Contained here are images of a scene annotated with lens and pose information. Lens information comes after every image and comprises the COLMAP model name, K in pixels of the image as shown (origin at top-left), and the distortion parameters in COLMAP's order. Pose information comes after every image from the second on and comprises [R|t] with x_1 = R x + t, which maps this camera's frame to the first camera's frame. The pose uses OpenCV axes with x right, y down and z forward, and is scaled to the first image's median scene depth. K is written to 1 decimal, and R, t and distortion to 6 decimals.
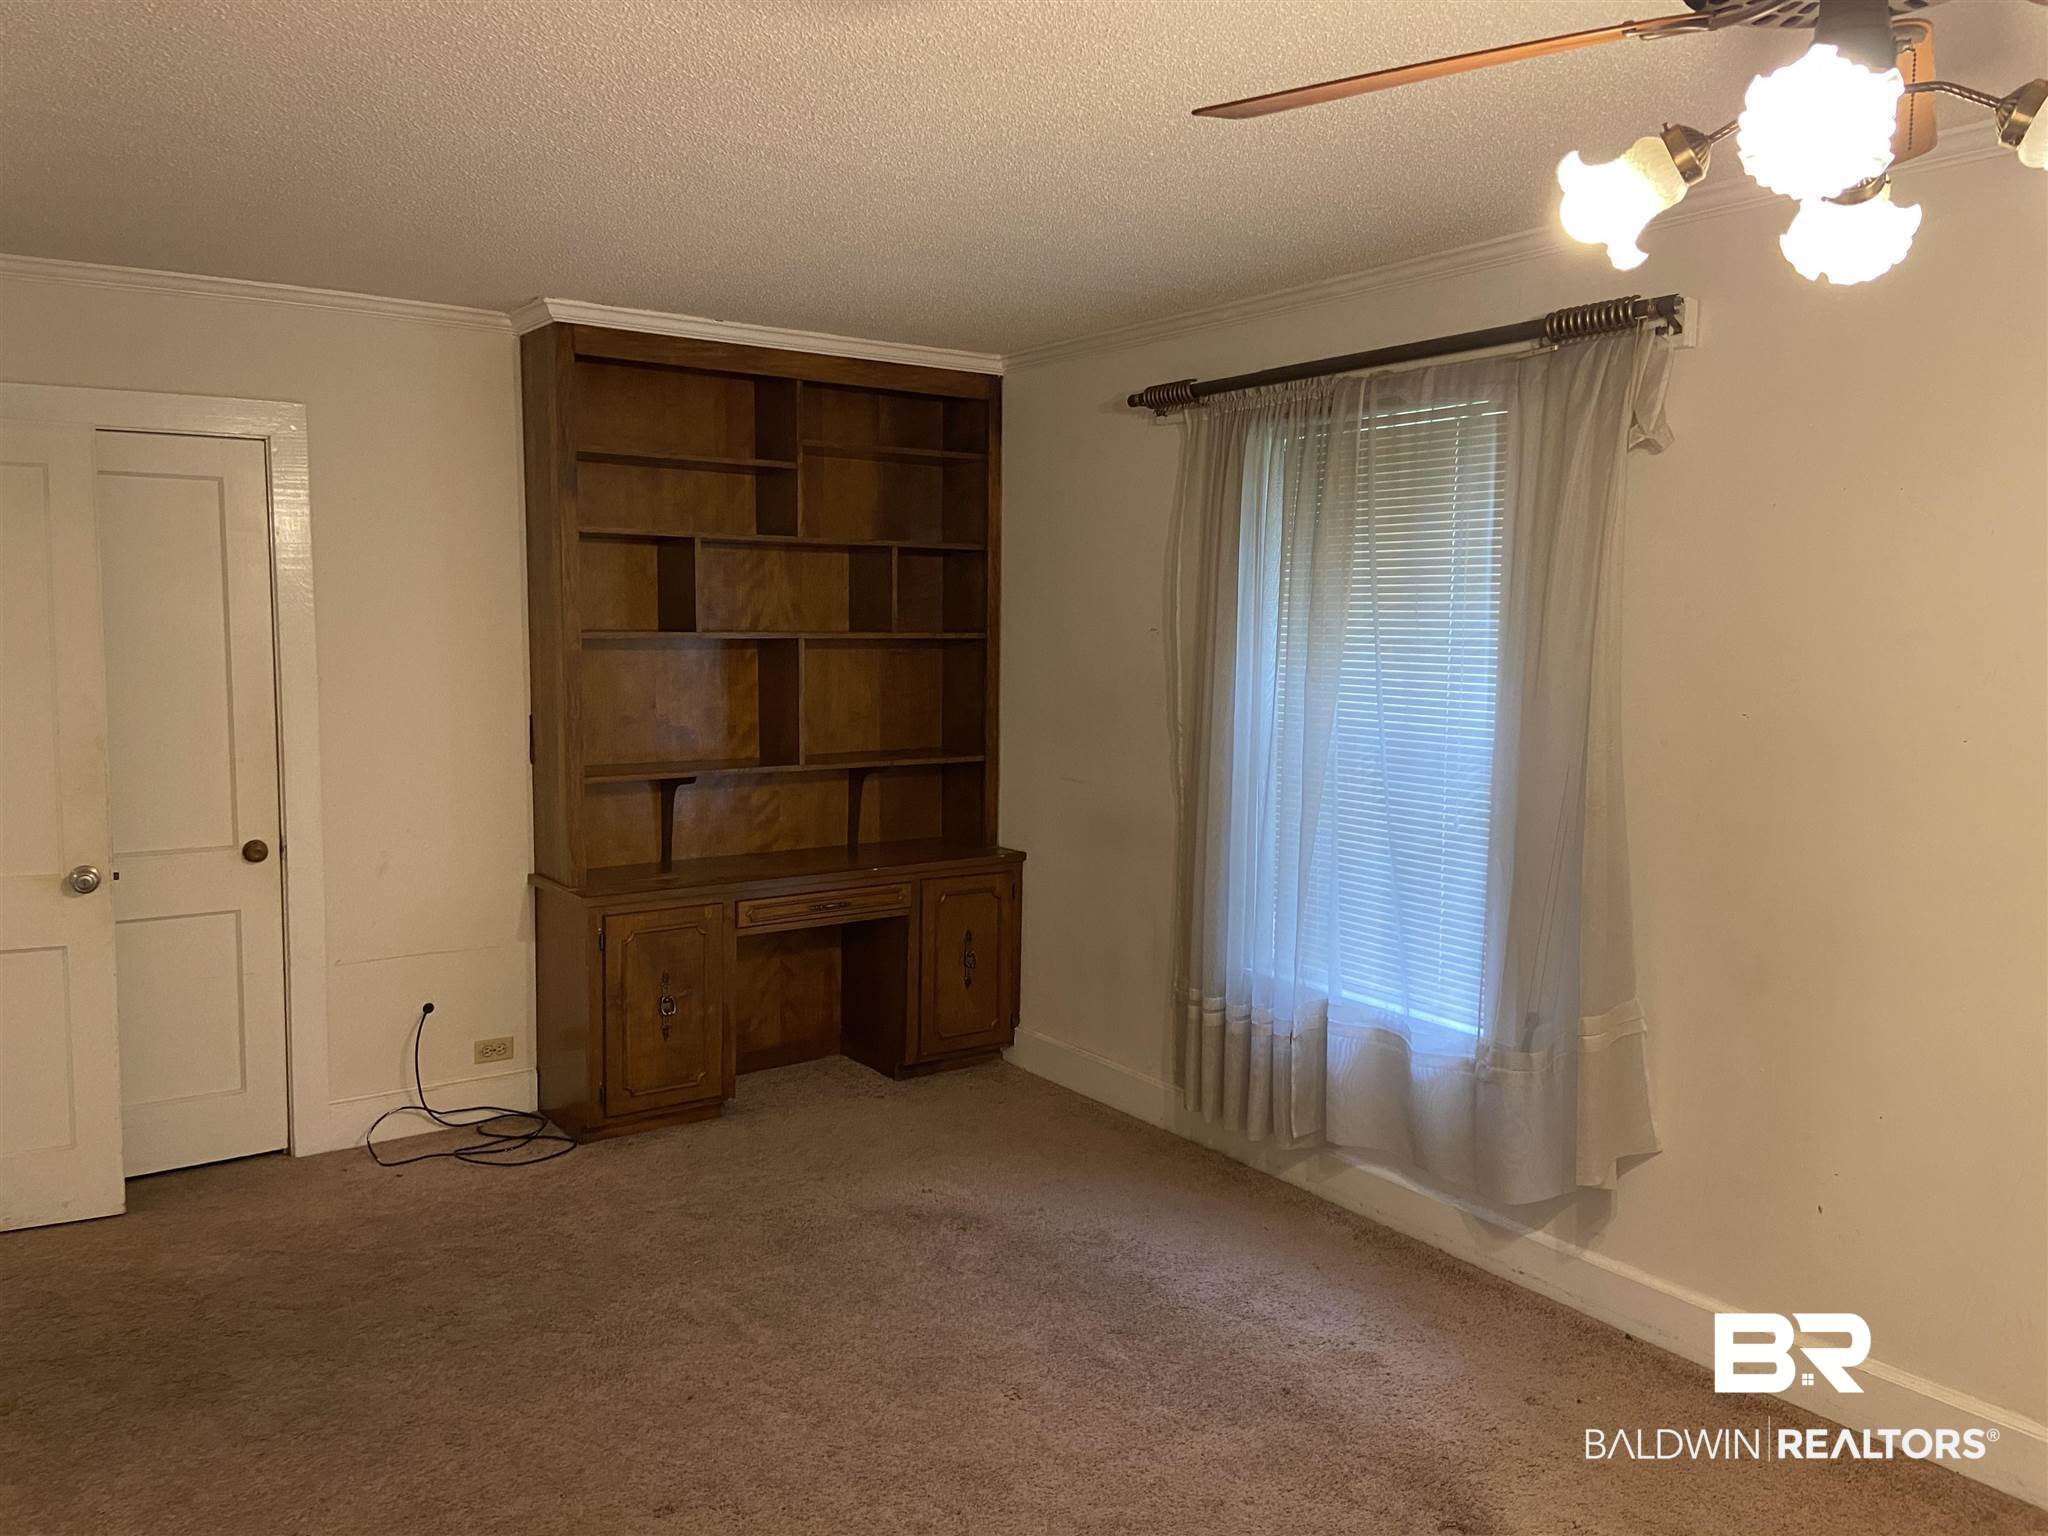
lens RADIAL K [[1557.7, 0, 1035.3], [0, 1557.7, 769.6], [0, 0, 1]] dist [0.121688, -0.163773]
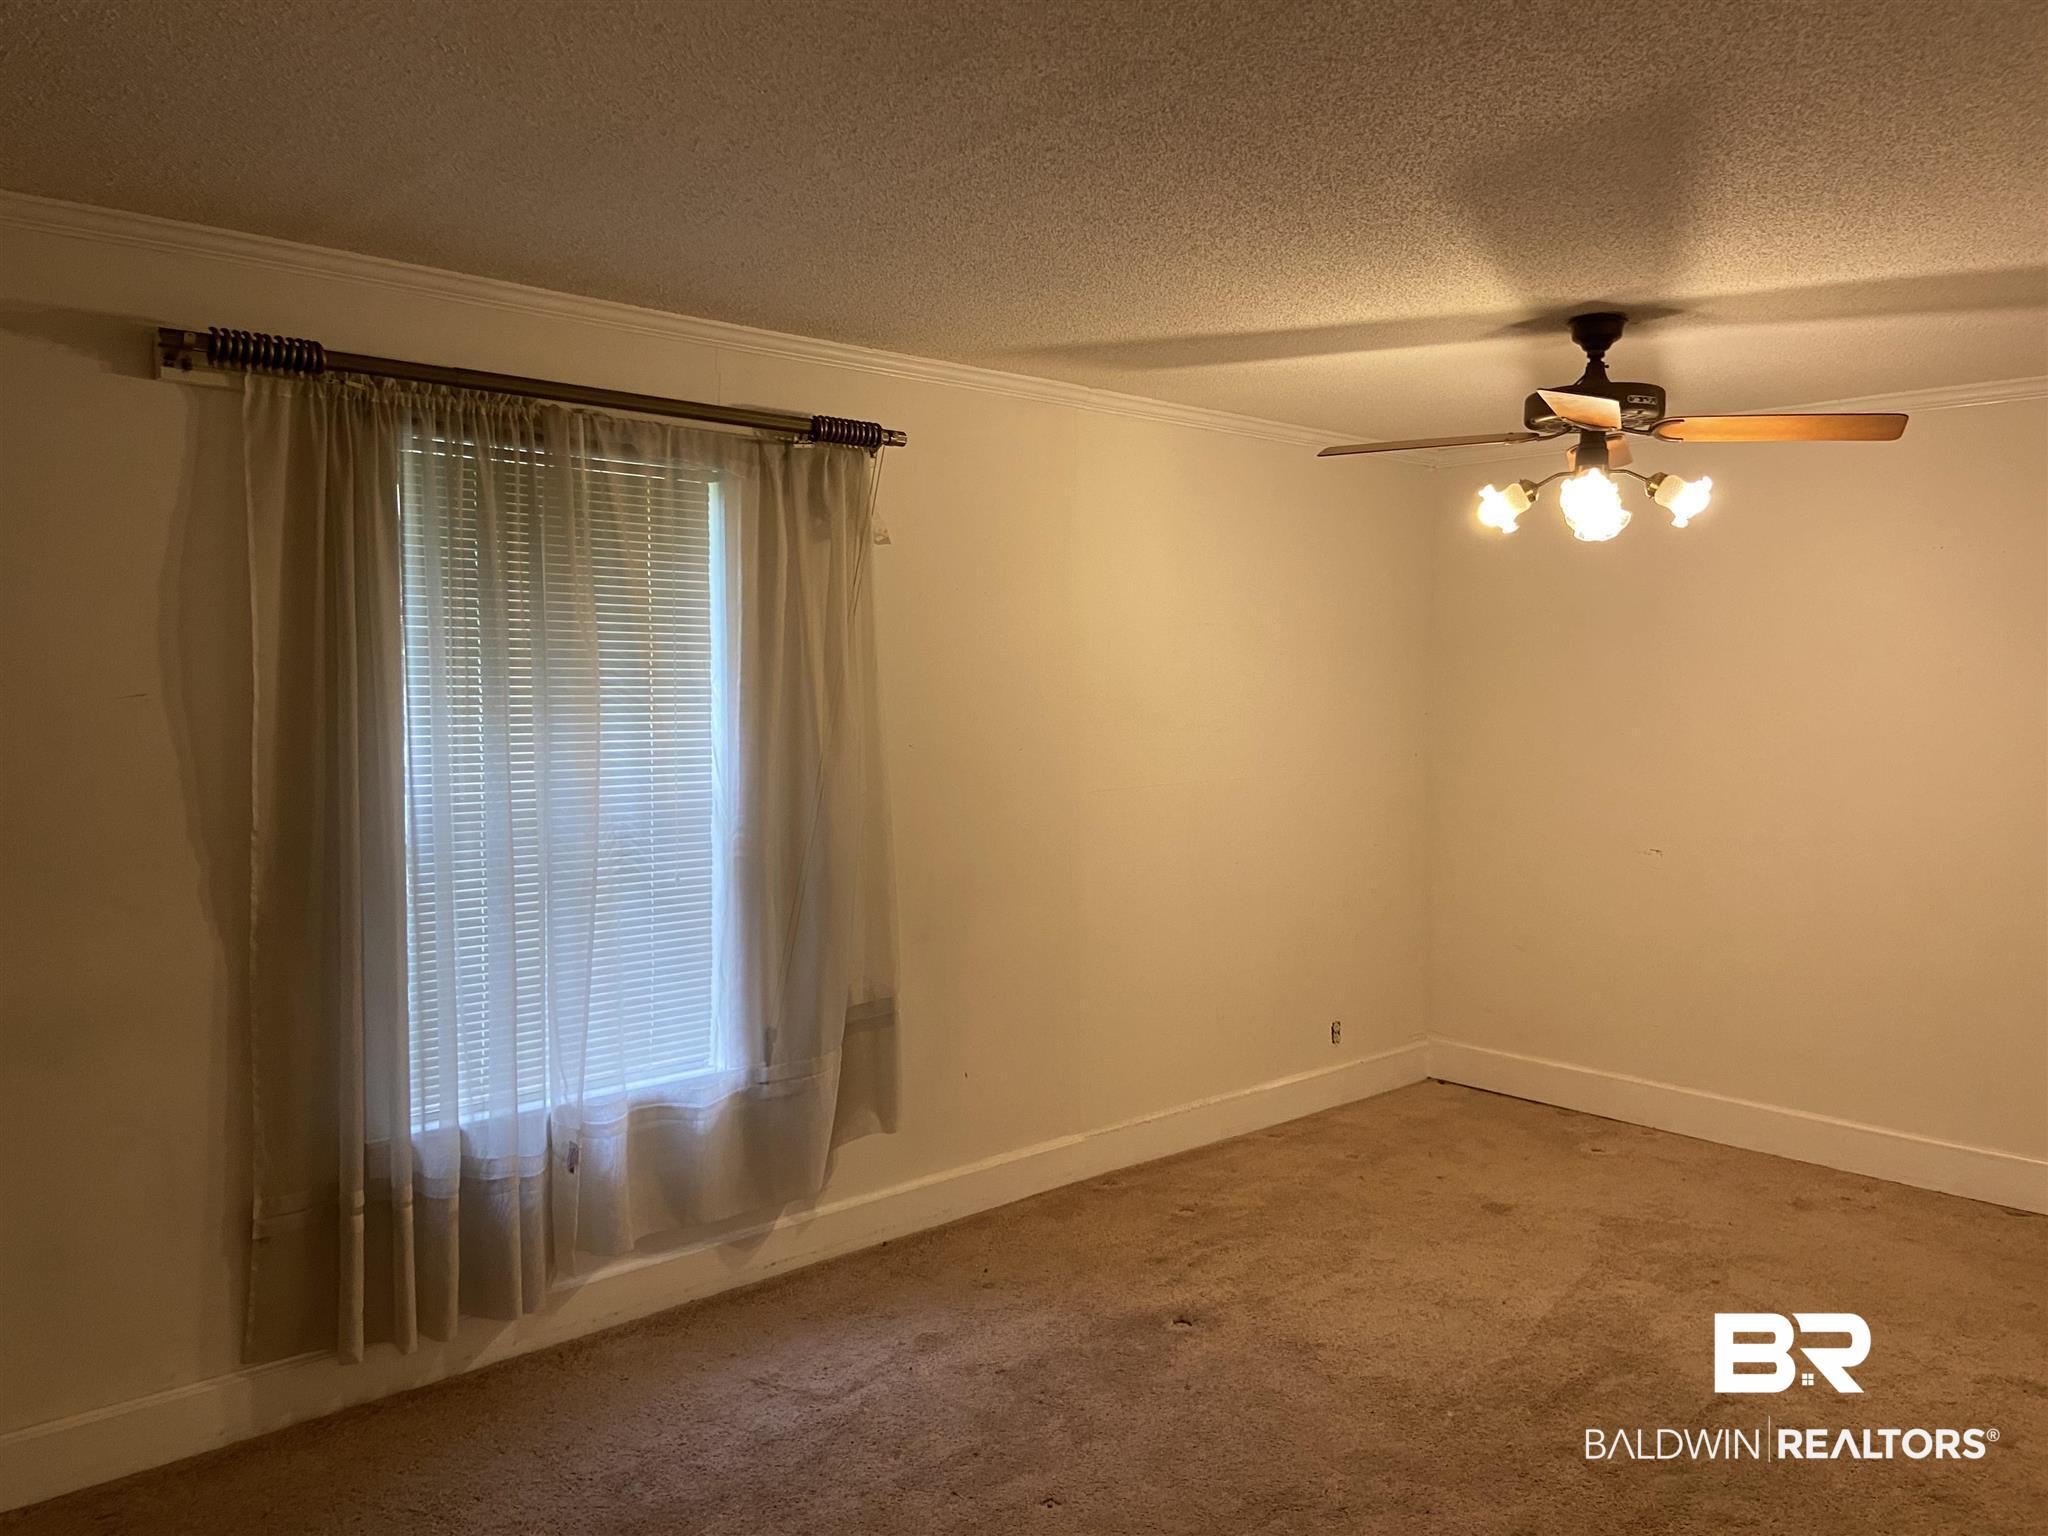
lens RADIAL K [[1557.7, 0, 1035.3], [0, 1557.7, 769.6], [0, 0, 1]] dist [0.121688, -0.163773]
pose [[-0.163377, -0.073085, 0.983853, -0.774670], [0.076380, 0.993322, 0.086472, -0.107964], [-0.983603, 0.089274, -0.156704, 0.940813]]
